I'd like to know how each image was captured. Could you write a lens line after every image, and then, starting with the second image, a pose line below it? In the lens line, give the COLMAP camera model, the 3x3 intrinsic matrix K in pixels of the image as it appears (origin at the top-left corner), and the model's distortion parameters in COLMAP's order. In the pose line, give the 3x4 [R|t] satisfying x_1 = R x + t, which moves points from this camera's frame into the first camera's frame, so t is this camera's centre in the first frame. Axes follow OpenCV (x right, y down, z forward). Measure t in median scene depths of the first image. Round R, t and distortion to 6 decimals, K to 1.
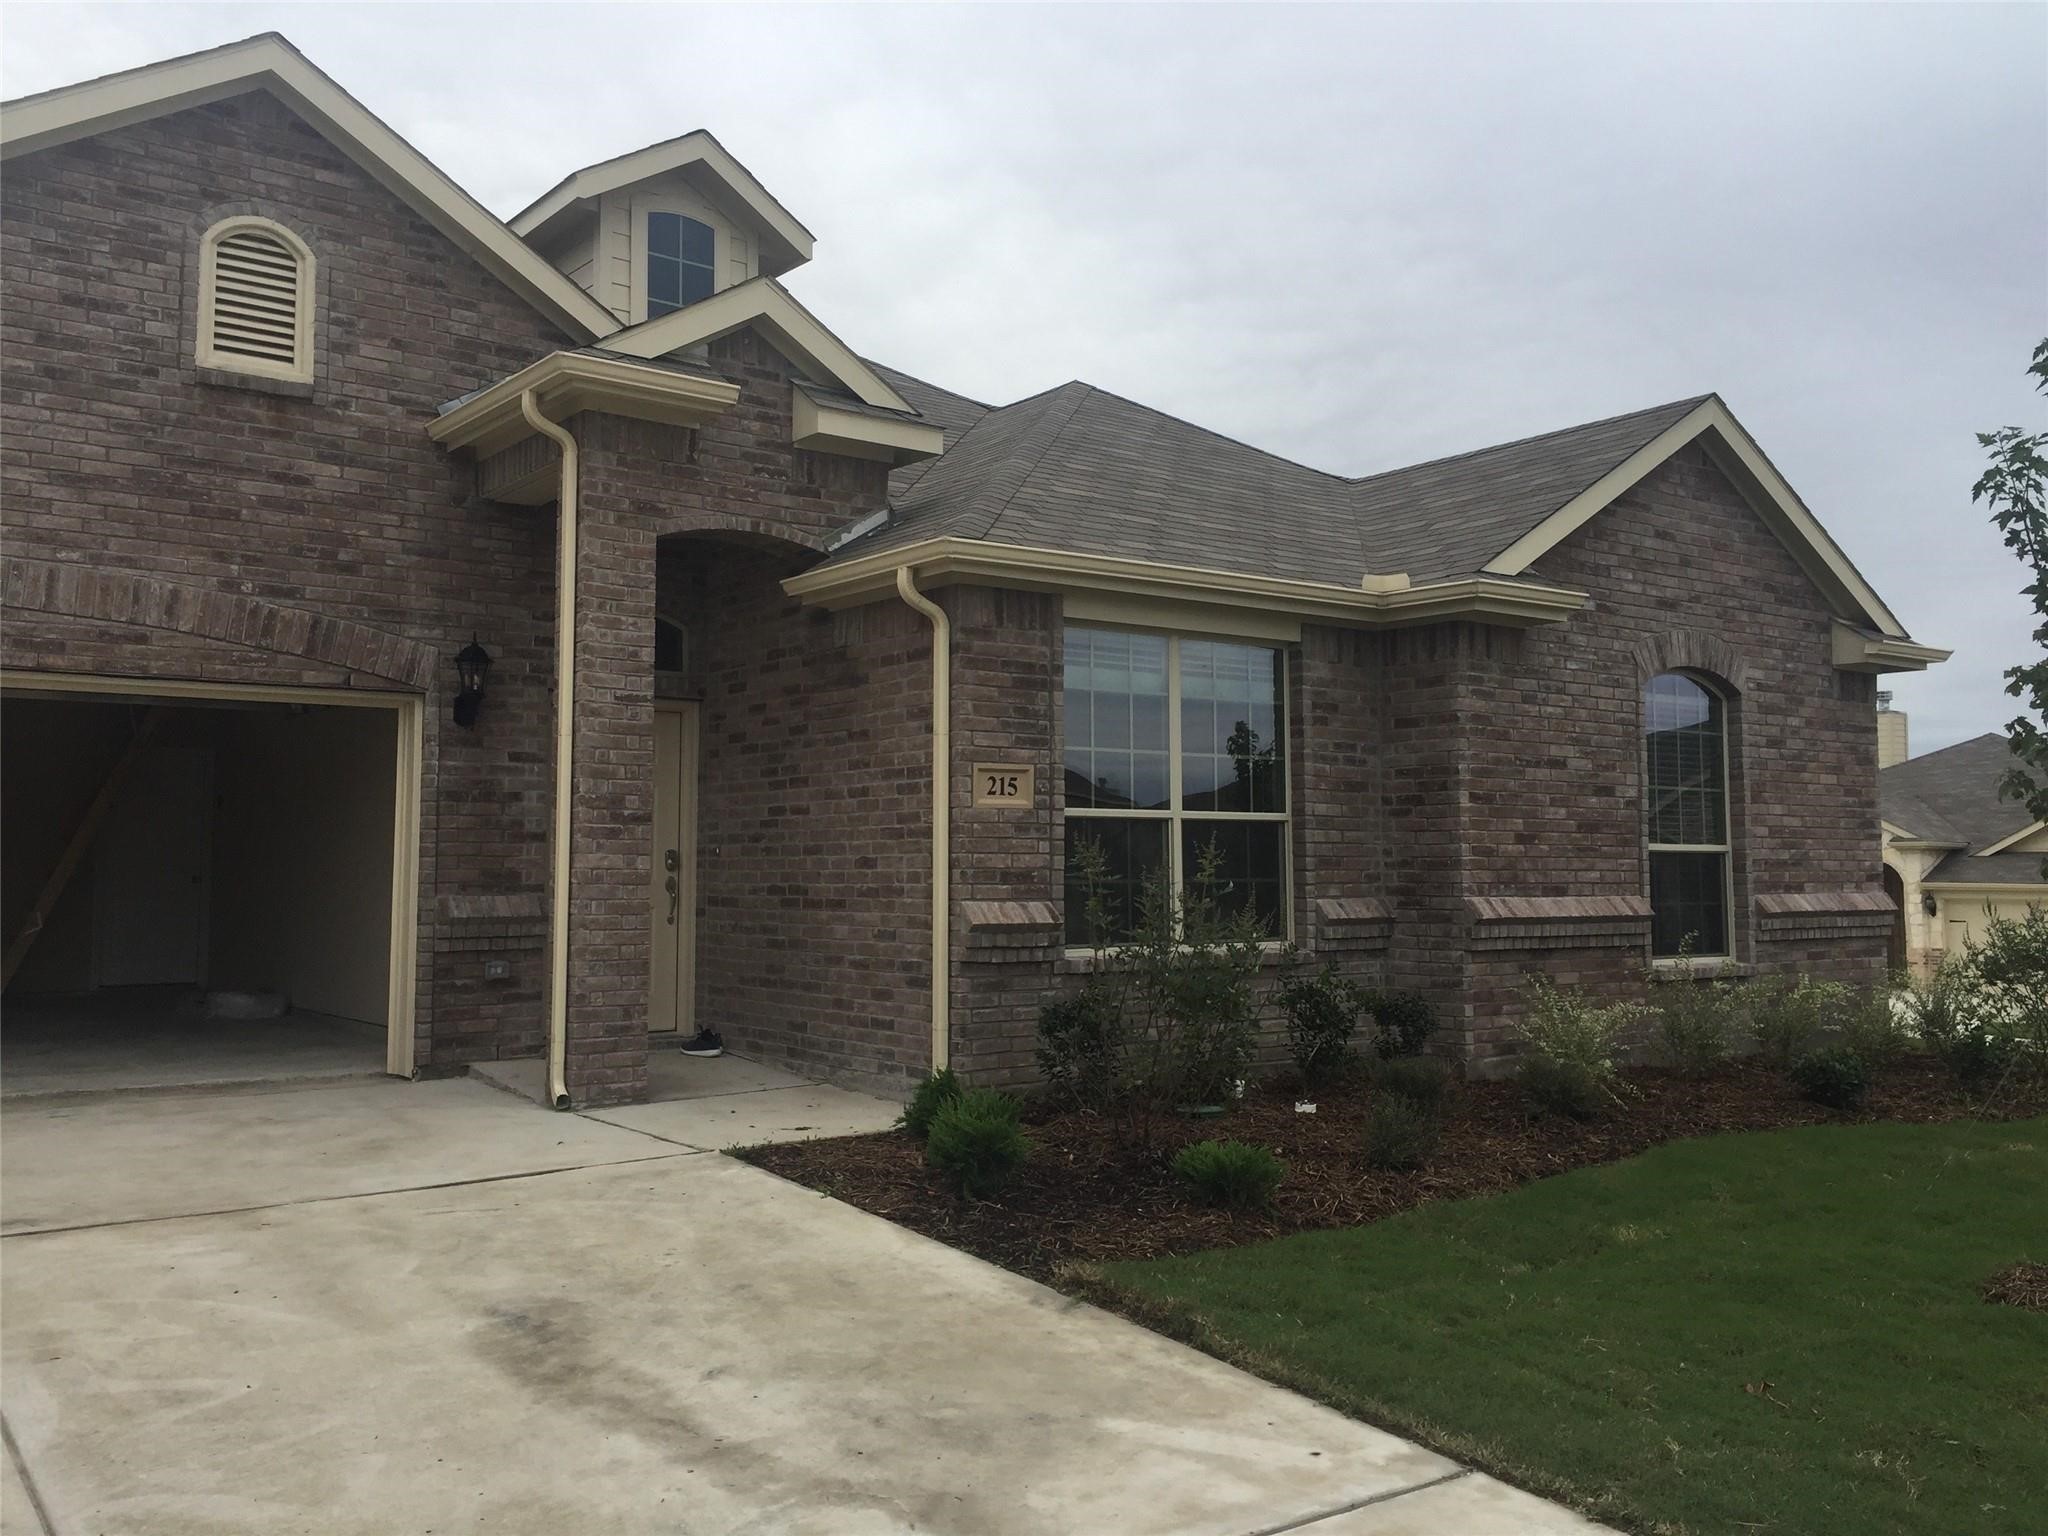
lens RADIAL K [[1722.3, 0, 1029.0], [0, 1722.3, 763.0], [0, 0, 1]] dist [0.075486, -0.108409]
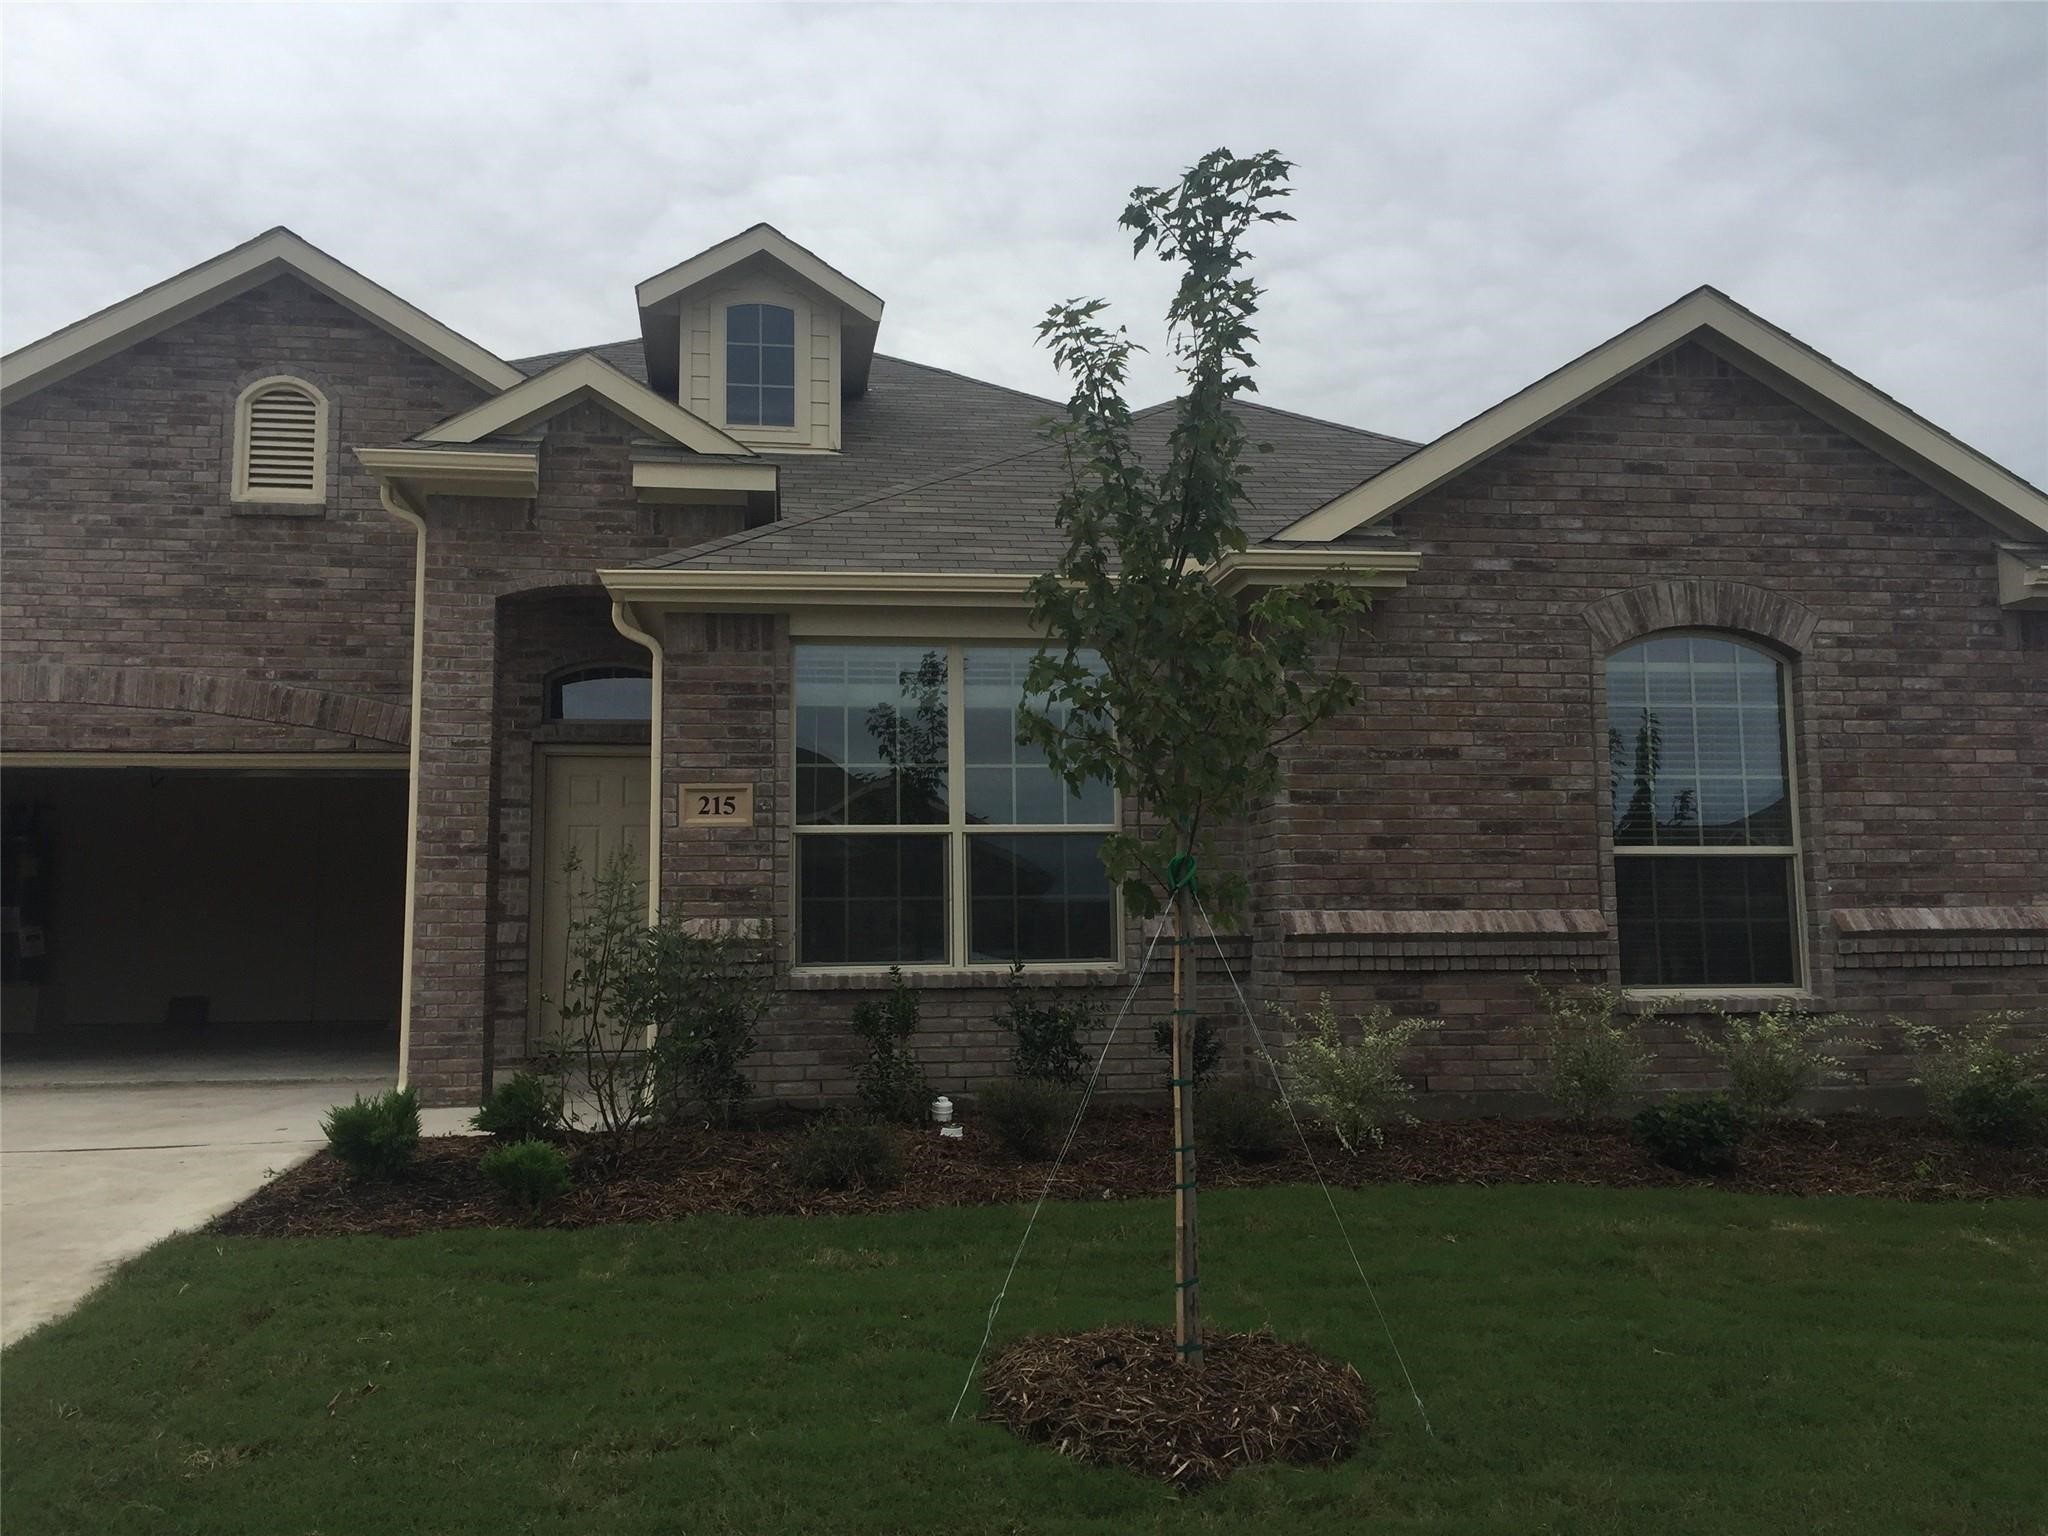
lens RADIAL K [[1722.3, 0, 1029.0], [0, 1722.3, 763.0], [0, 0, 1]] dist [0.075486, -0.108409]
pose [[0.876835, -0.058943, -0.477165, 0.584911], [0.040337, 0.997976, -0.049155, 0.042360], [0.479096, 0.023854, 0.877438, 0.173066]]
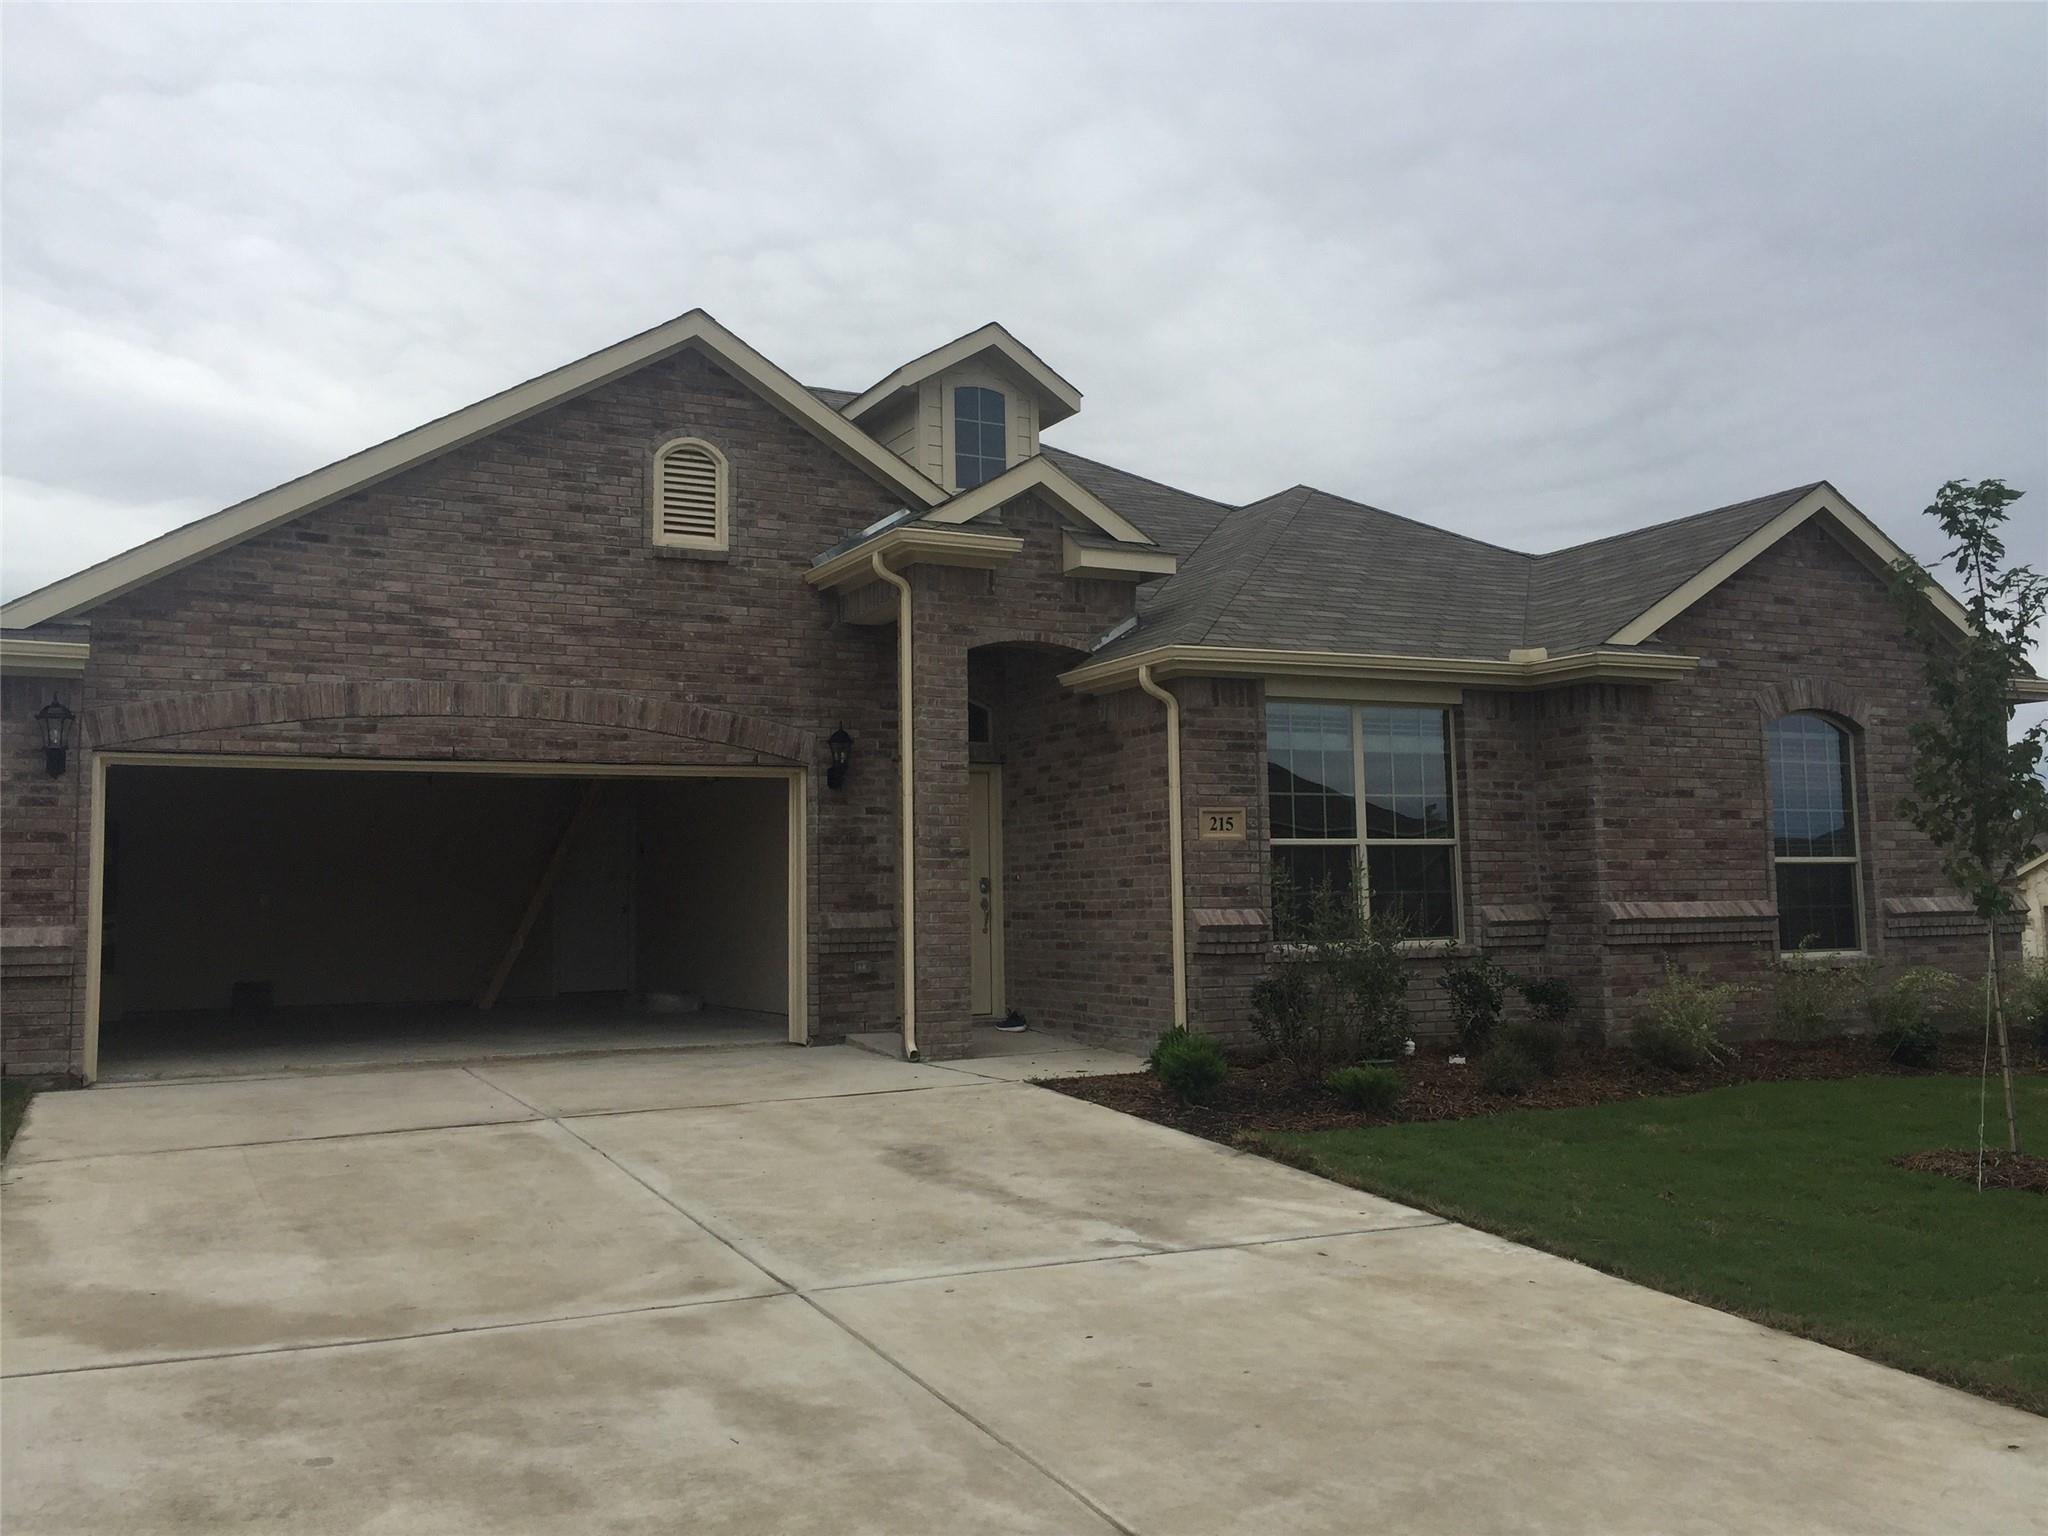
lens RADIAL K [[1713.0, 0, 1024.0], [0, 1713.0, 768.0], [0, 0, 1]] dist [0.059071, -0.086824]
pose [[0.983610, -0.030913, -0.177638, 0.066359], [0.027969, 0.999427, -0.019053, -0.008273], [0.178125, 0.013772, 0.983911, -0.323248]]
